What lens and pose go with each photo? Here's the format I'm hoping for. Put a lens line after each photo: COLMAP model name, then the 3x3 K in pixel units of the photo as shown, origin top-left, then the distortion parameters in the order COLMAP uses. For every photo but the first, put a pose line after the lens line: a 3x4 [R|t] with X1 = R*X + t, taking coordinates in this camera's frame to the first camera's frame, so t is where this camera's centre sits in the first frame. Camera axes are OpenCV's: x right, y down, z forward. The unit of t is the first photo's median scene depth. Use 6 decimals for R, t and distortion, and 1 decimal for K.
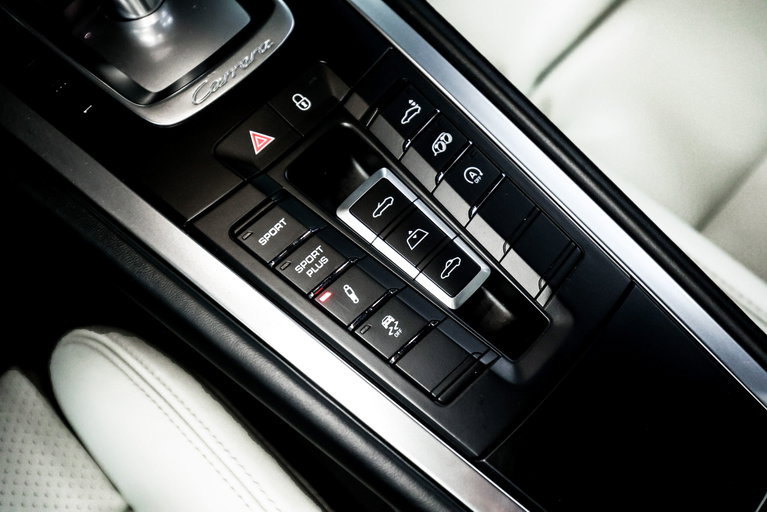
lens RADIAL K [[723.6, 0, 386.5], [0, 723.6, 255.0], [0, 0, 1]] dist [0.019216, 0.000000]
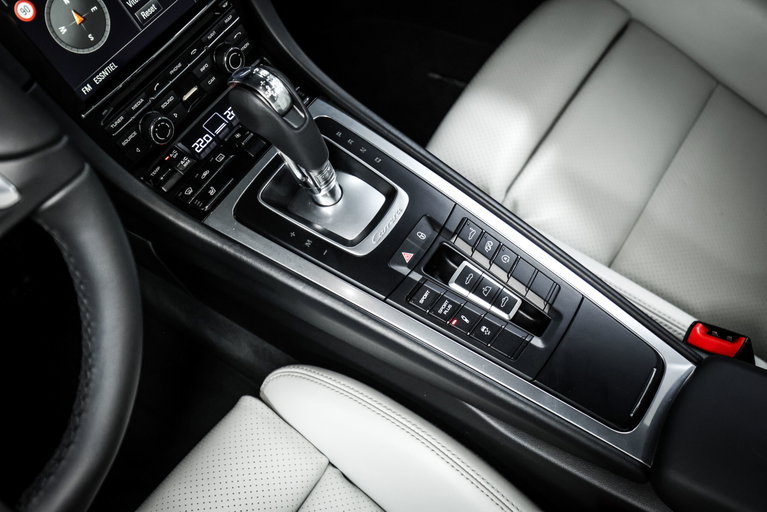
lens RADIAL K [[723.6, 0, 387.3], [0, 723.6, 261.9], [0, 0, 1]] dist [0.019216, 0.000000]
pose [[0.986175, -0.133989, 0.097500, -0.460771], [0.140966, 0.987638, -0.068557, -0.002171], [-0.087109, 0.081353, 0.992871, -1.175818]]
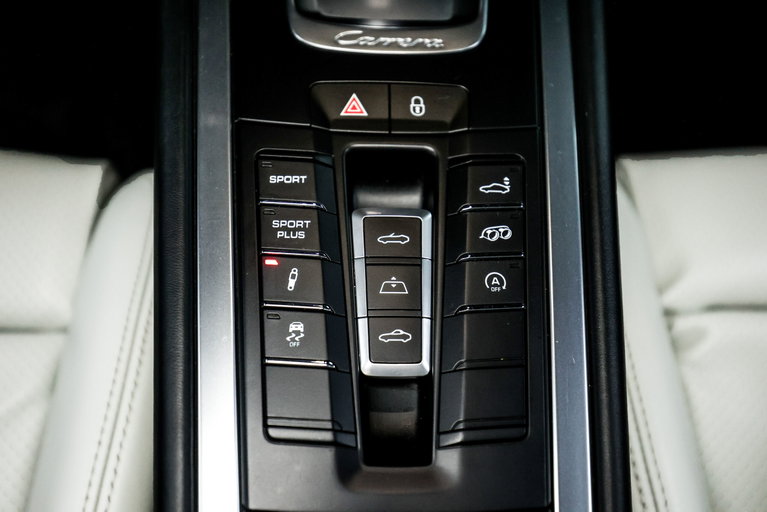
lens RADIAL K [[723.6, 0, 379.9], [0, 723.6, 252.4], [0, 0, 1]] dist [0.019216, 0.000000]
pose [[0.697475, 0.651569, -0.298305, 0.264011], [-0.680224, 0.732930, 0.010440, -0.052417], [0.225439, 0.195633, 0.954413, 0.140661]]
